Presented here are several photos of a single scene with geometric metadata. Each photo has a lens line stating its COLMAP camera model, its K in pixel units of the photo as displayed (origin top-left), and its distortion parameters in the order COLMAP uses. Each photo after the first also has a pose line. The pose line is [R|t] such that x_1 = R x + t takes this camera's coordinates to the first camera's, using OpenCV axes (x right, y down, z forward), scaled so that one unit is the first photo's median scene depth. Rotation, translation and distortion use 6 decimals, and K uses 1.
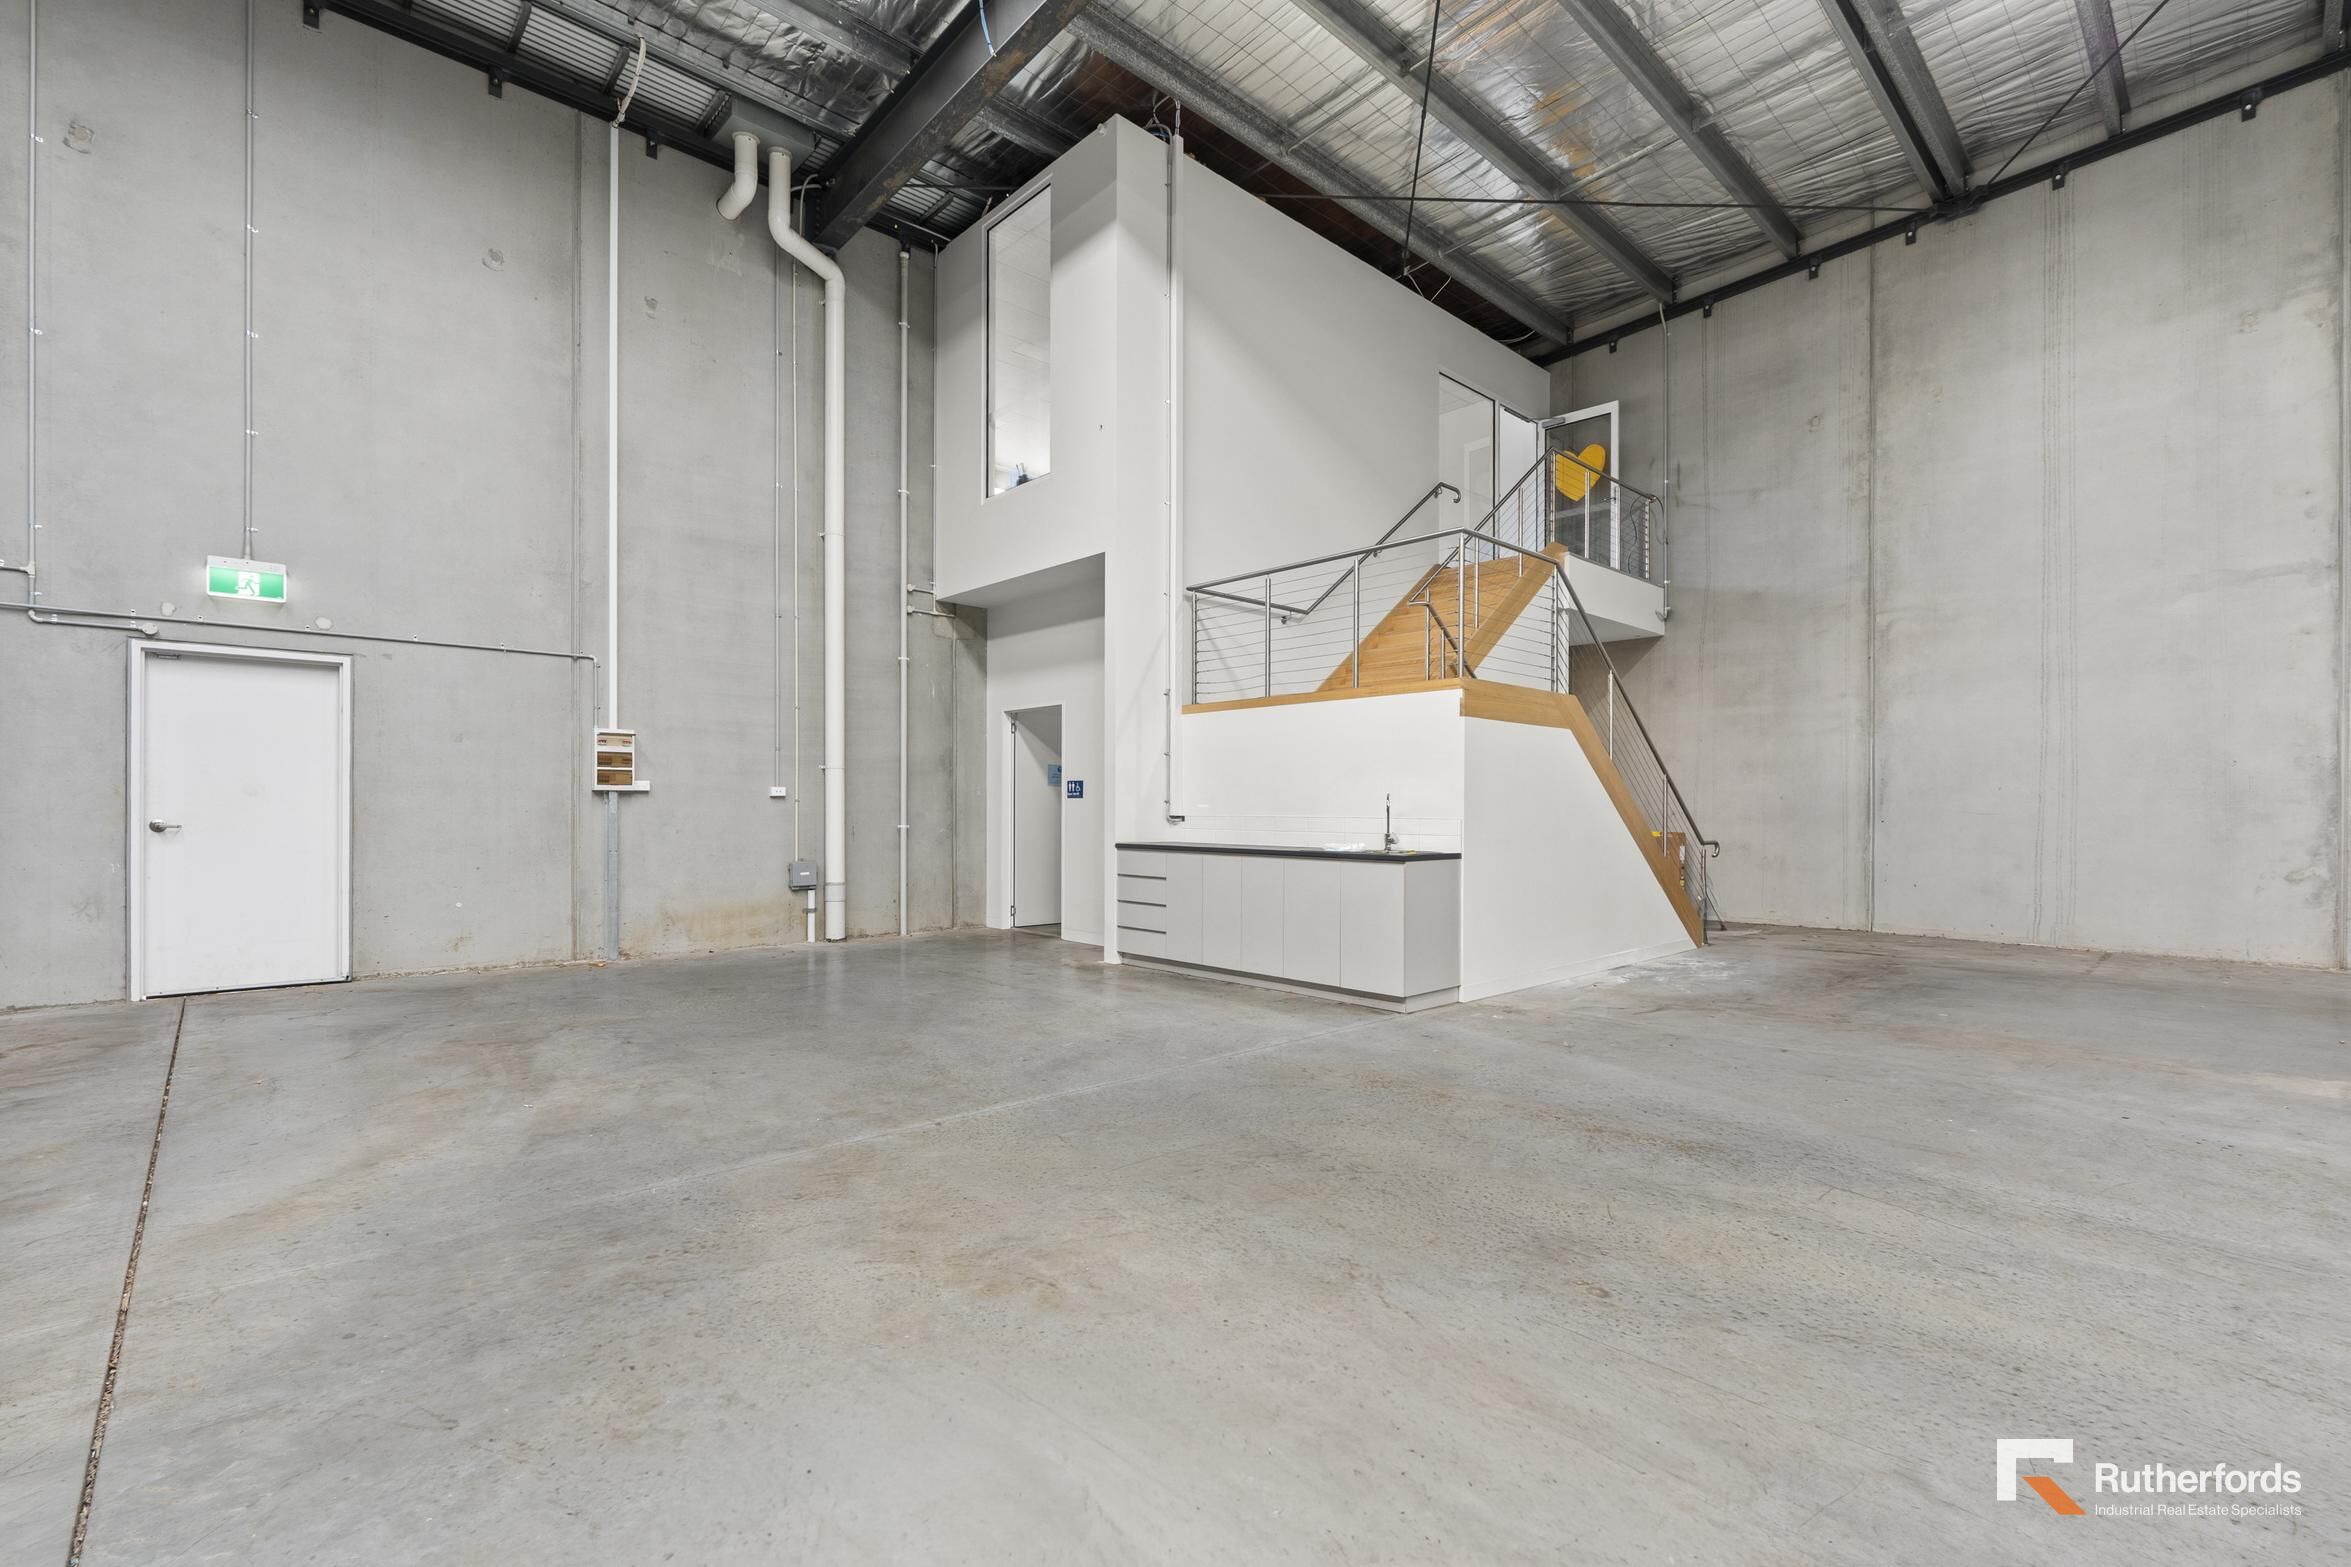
lens RADIAL K [[1023.8, 0, 1172.2], [0, 1023.8, 808.4], [0, 0, 1]] dist [-0.005012, 0.001313]
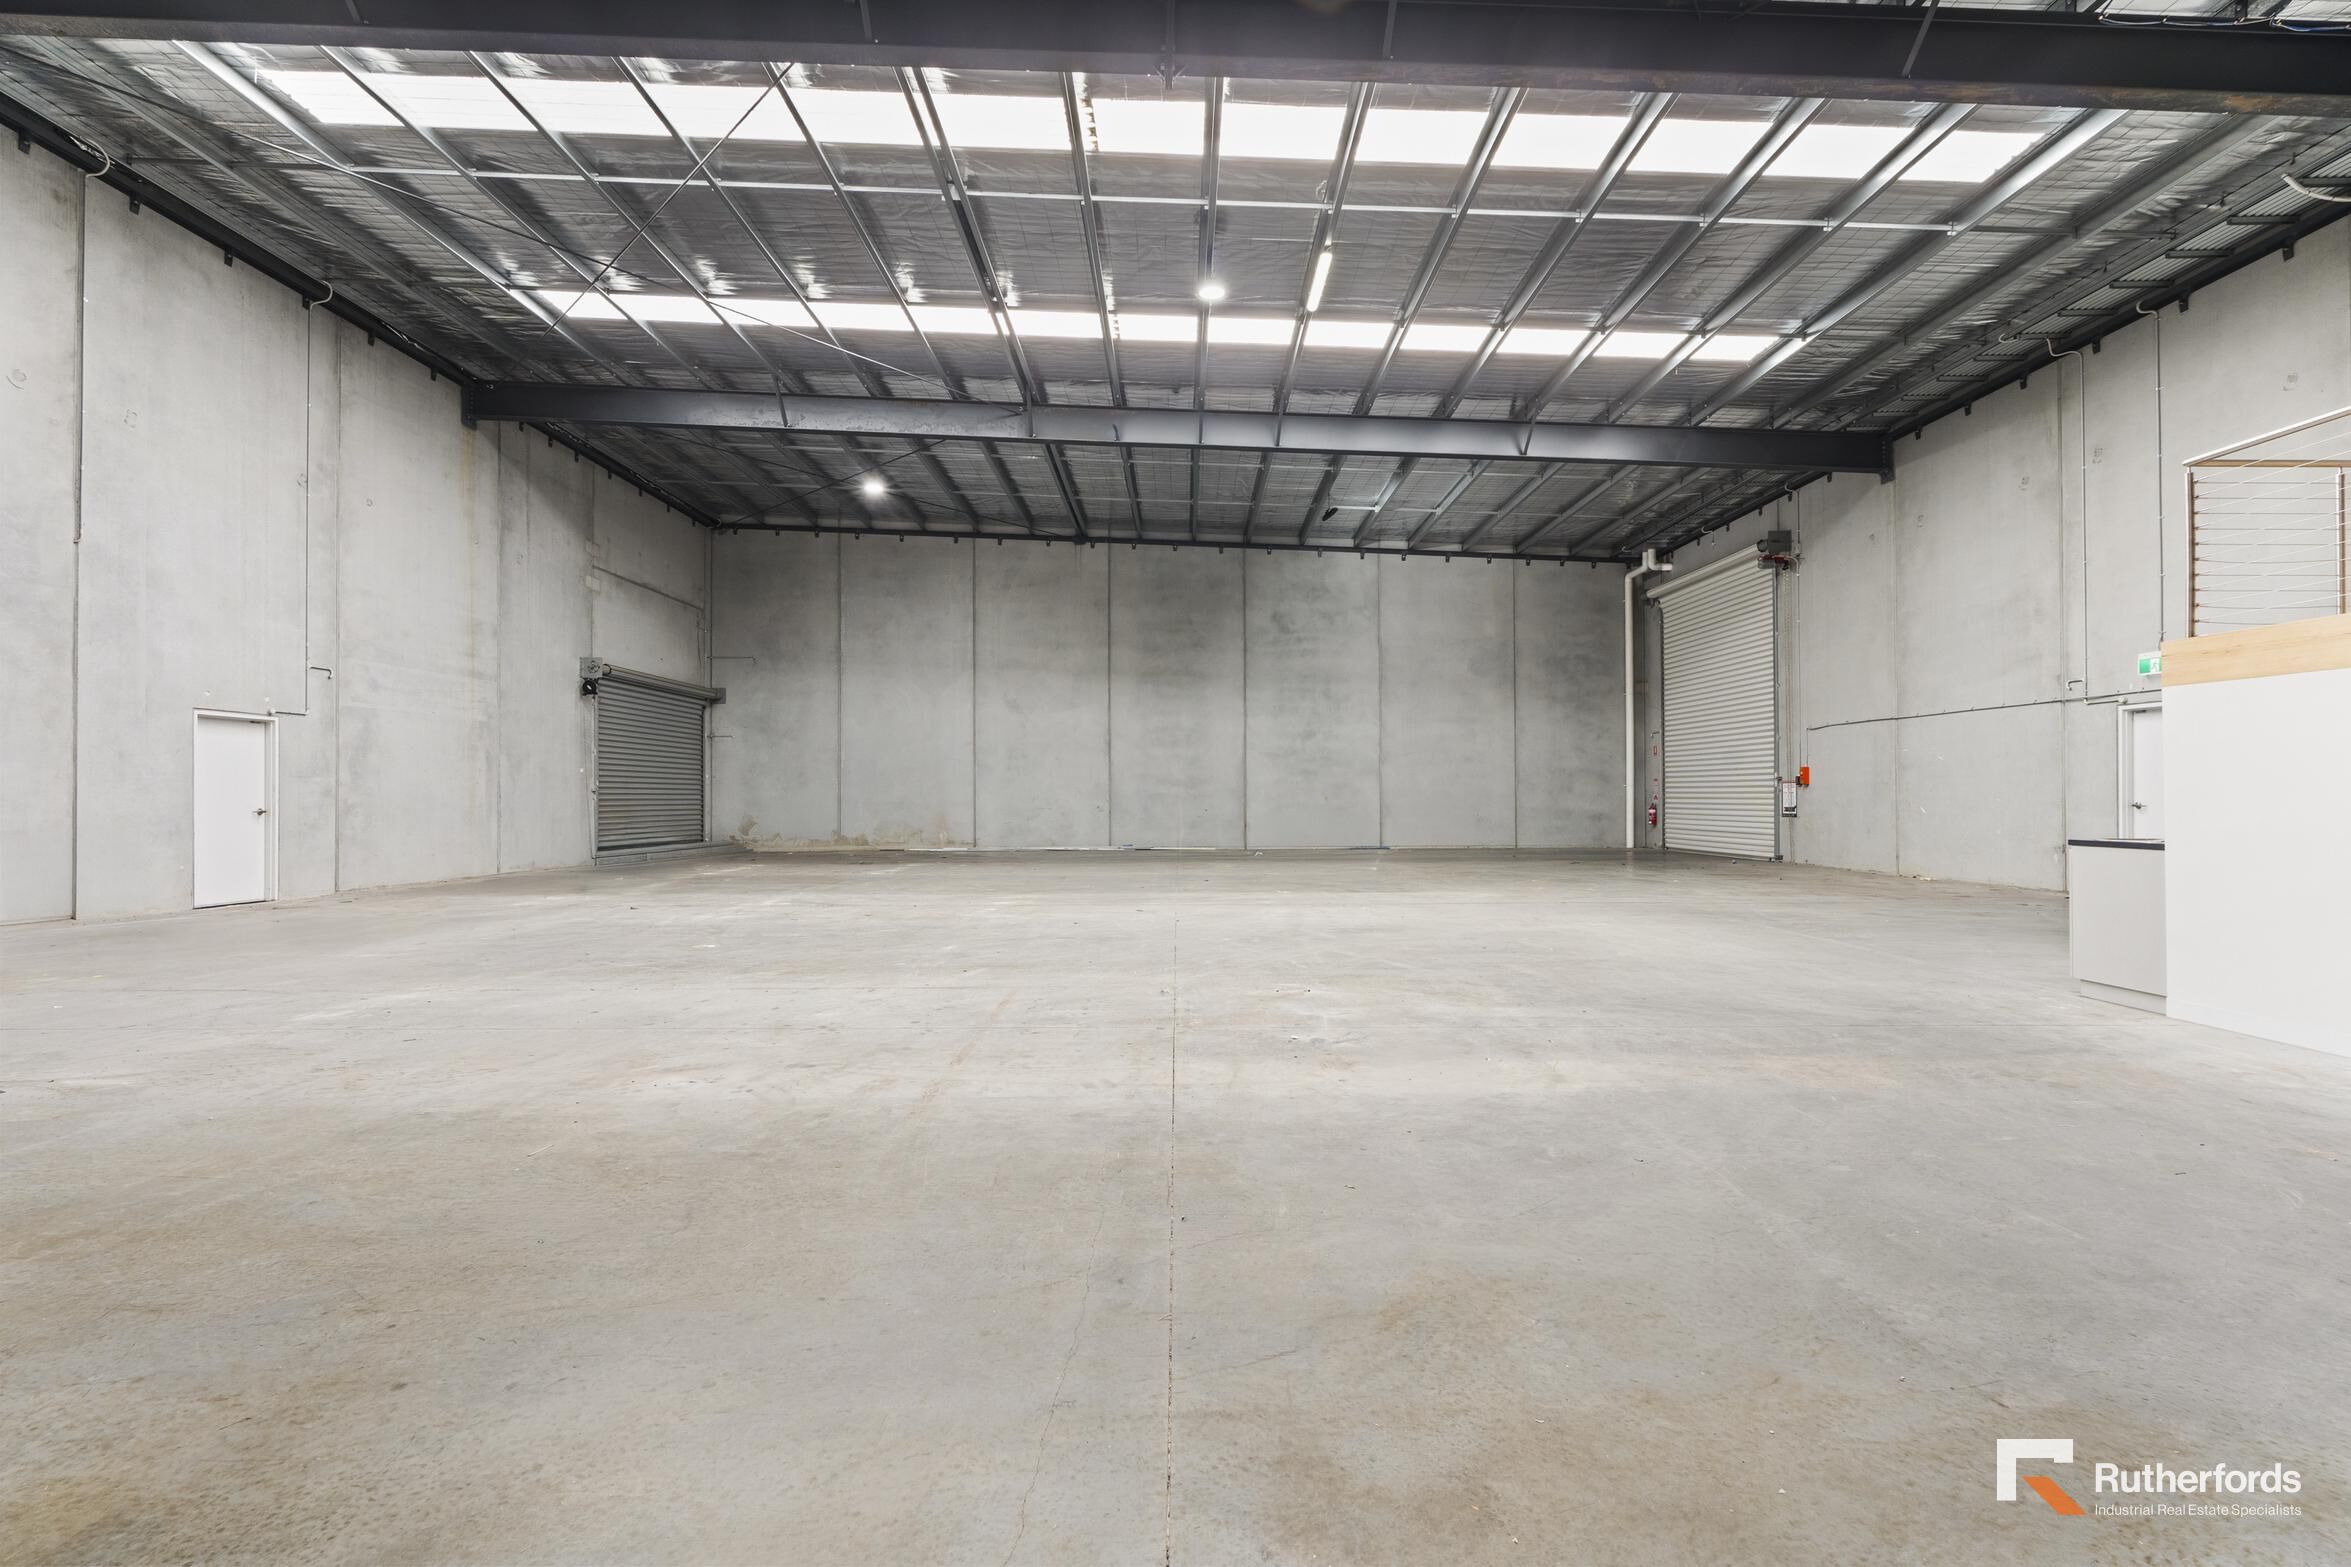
lens RADIAL K [[1023.8, 0, 1181.1], [0, 1023.8, 774.4], [0, 0, 1]] dist [-0.005012, 0.001313]
pose [[-0.680070, -0.017257, -0.732944, 1.073858], [-0.000789, 0.999740, -0.022806, 0.004224], [0.733147, -0.014932, -0.679906, 0.702043]]
